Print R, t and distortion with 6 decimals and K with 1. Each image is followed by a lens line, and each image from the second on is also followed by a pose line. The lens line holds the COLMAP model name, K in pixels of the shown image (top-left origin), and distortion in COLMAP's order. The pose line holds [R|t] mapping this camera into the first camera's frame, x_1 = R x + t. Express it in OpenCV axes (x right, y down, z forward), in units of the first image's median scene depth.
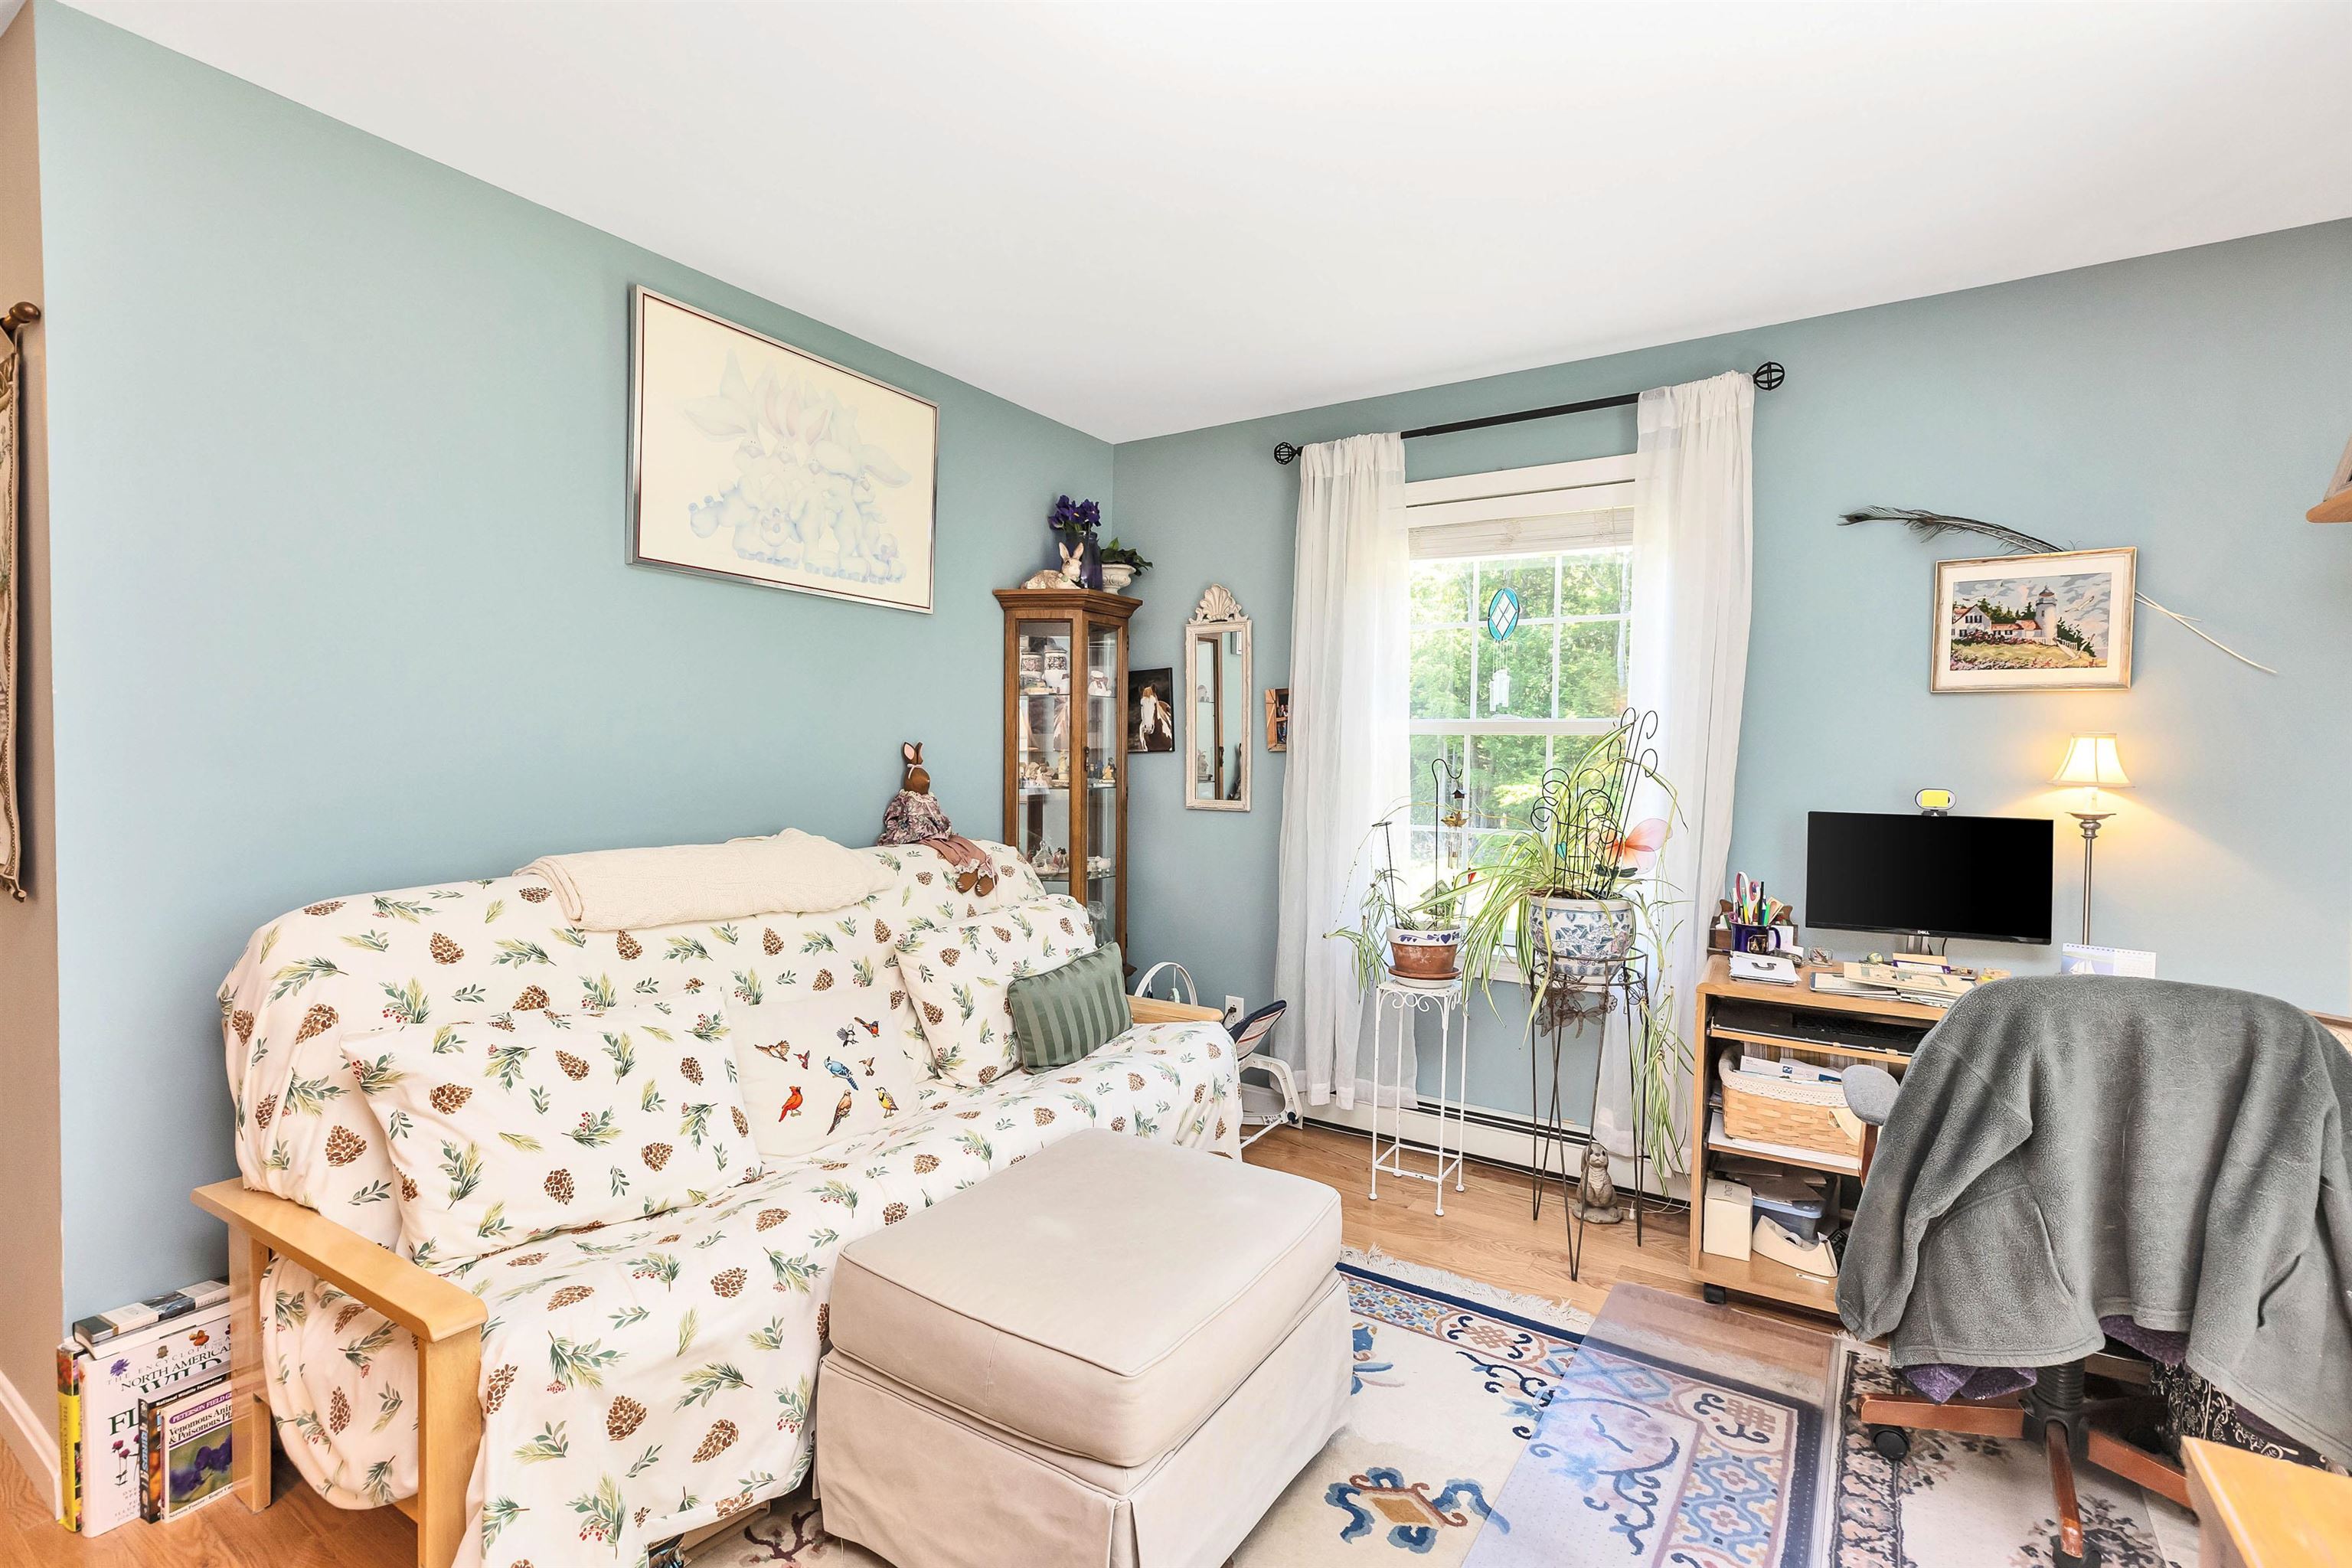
lens RADIAL K [[1046.1, 0, 1183.7], [0, 1046.1, 779.8], [0, 0, 1]] dist [0.000069, -0.000270]
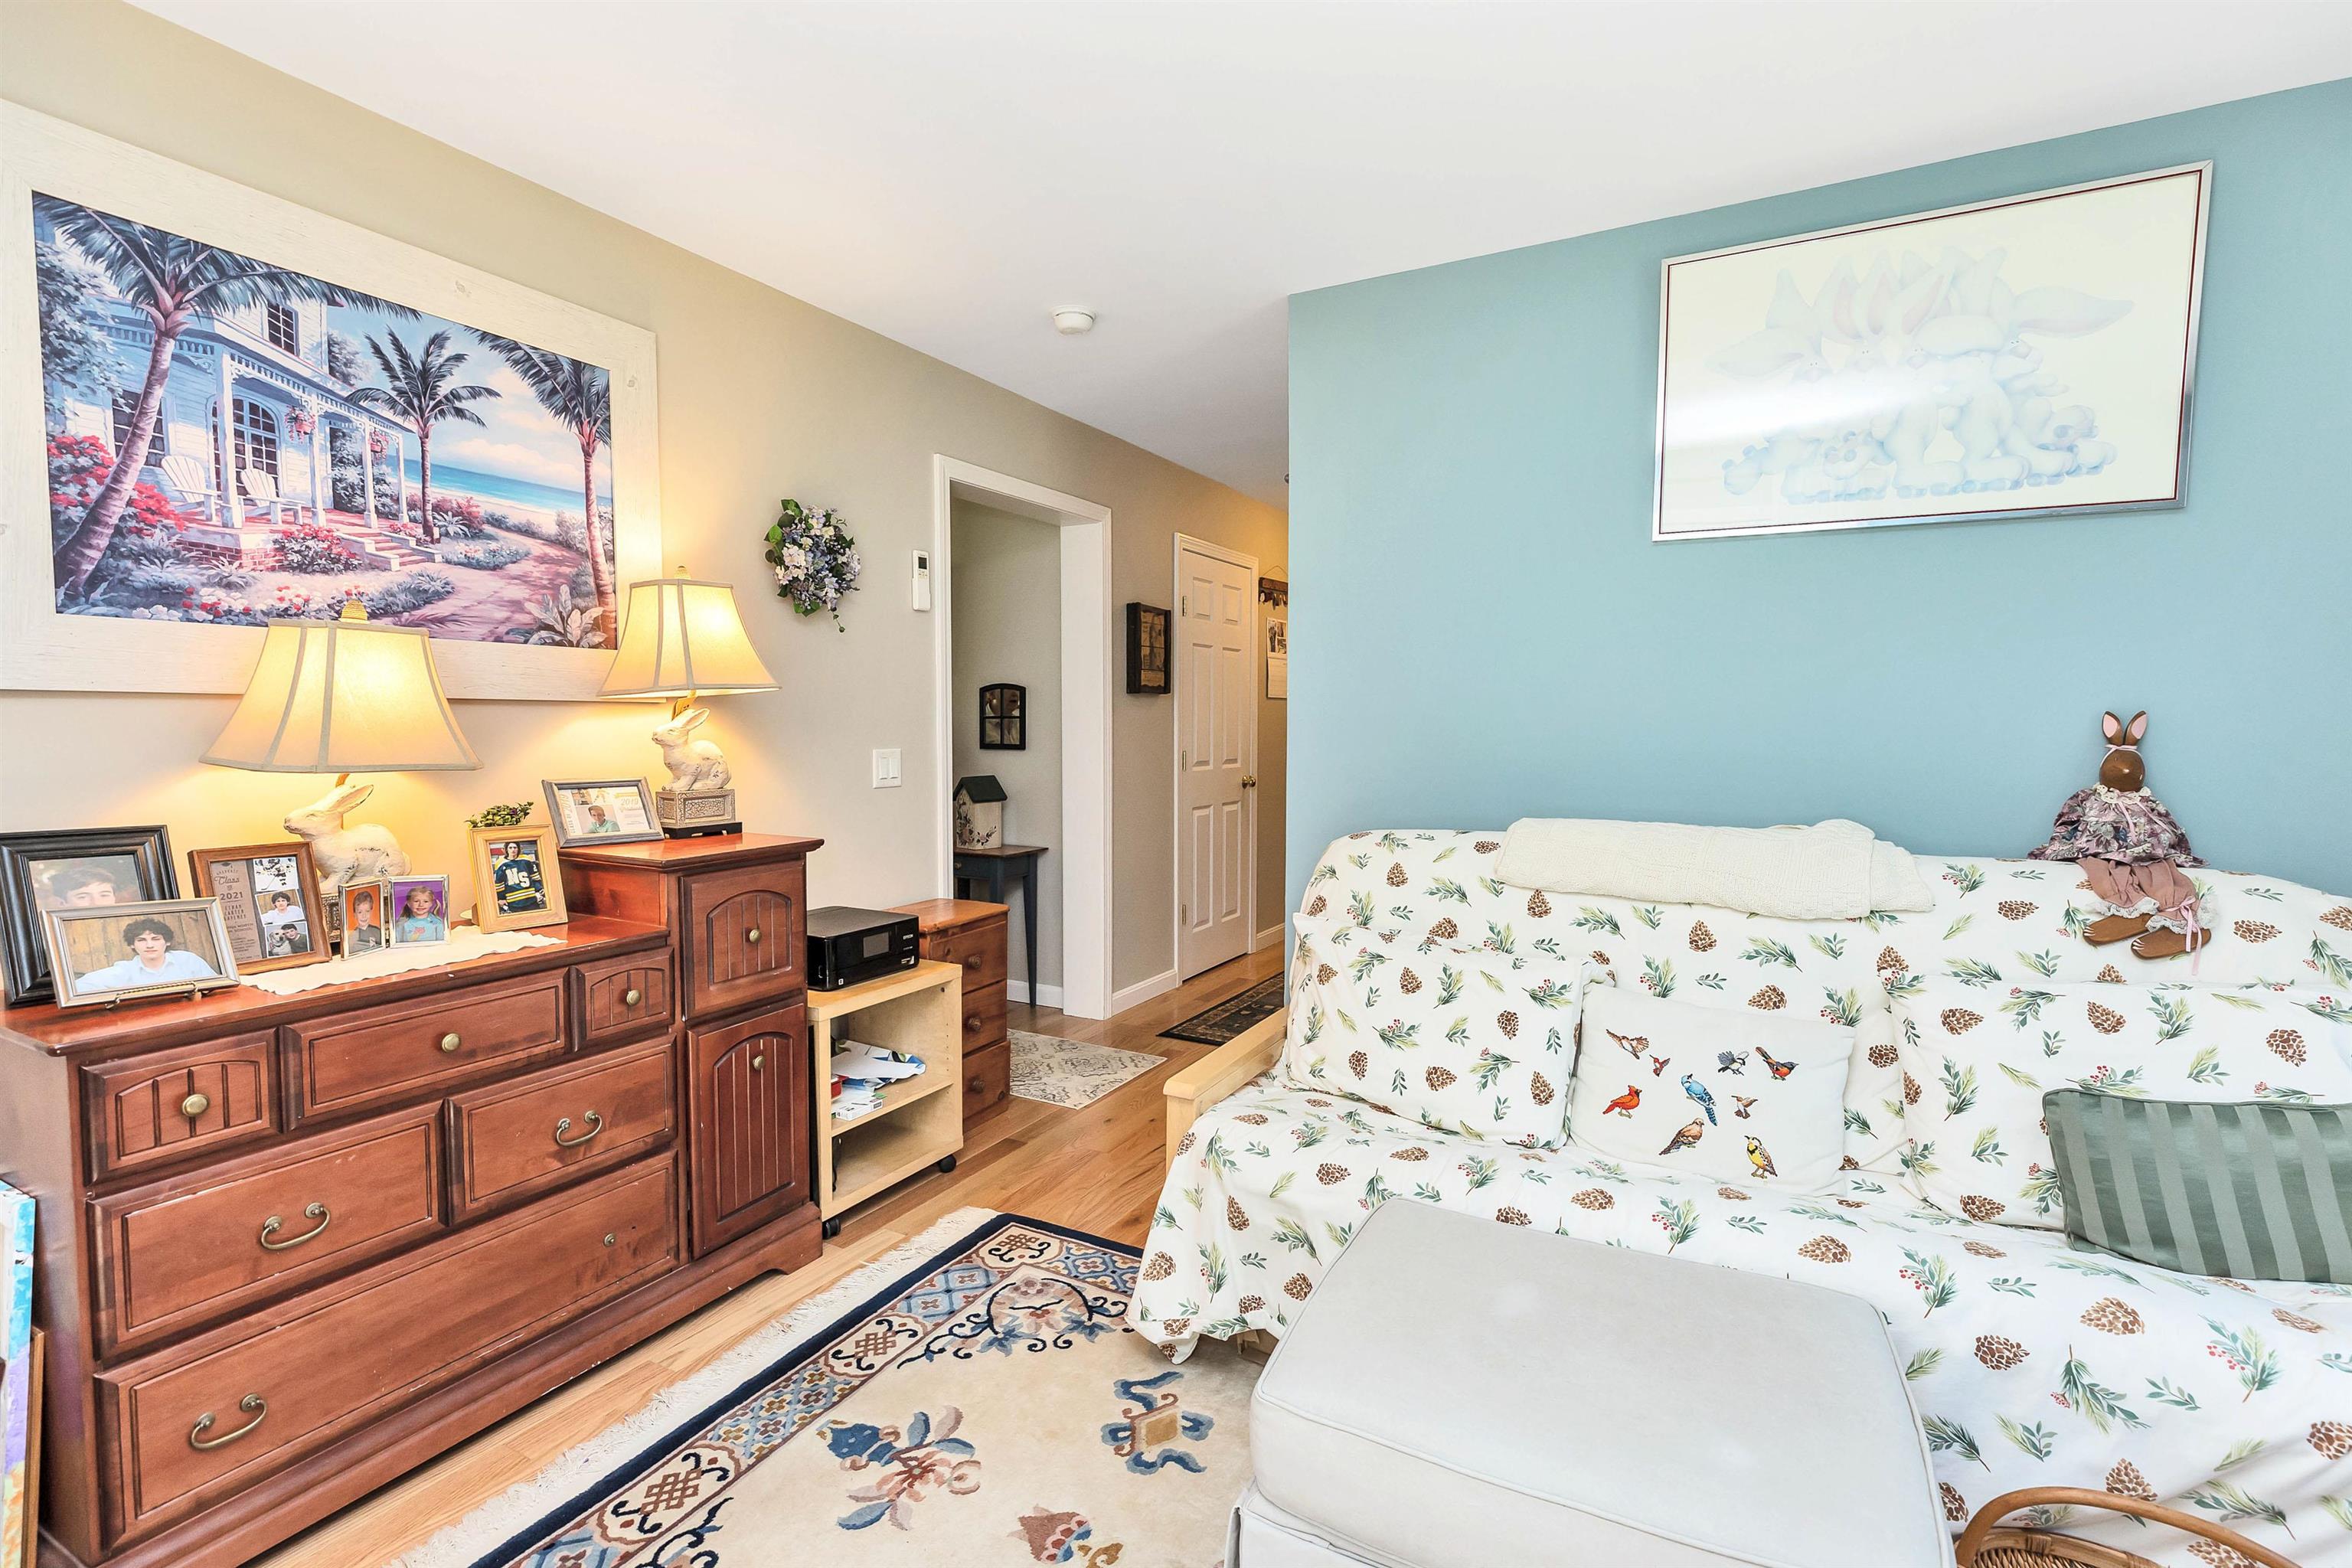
lens RADIAL K [[1080.1, 0, 1182.2], [0, 1080.1, 779.4], [0, 0, 1]] dist [0.002105, -0.000347]
pose [[0.079460, 0.043260, -0.995899, 0.515084], [-0.025691, 0.998815, 0.041337, -0.008372], [0.996507, 0.022301, 0.080477, 0.494258]]
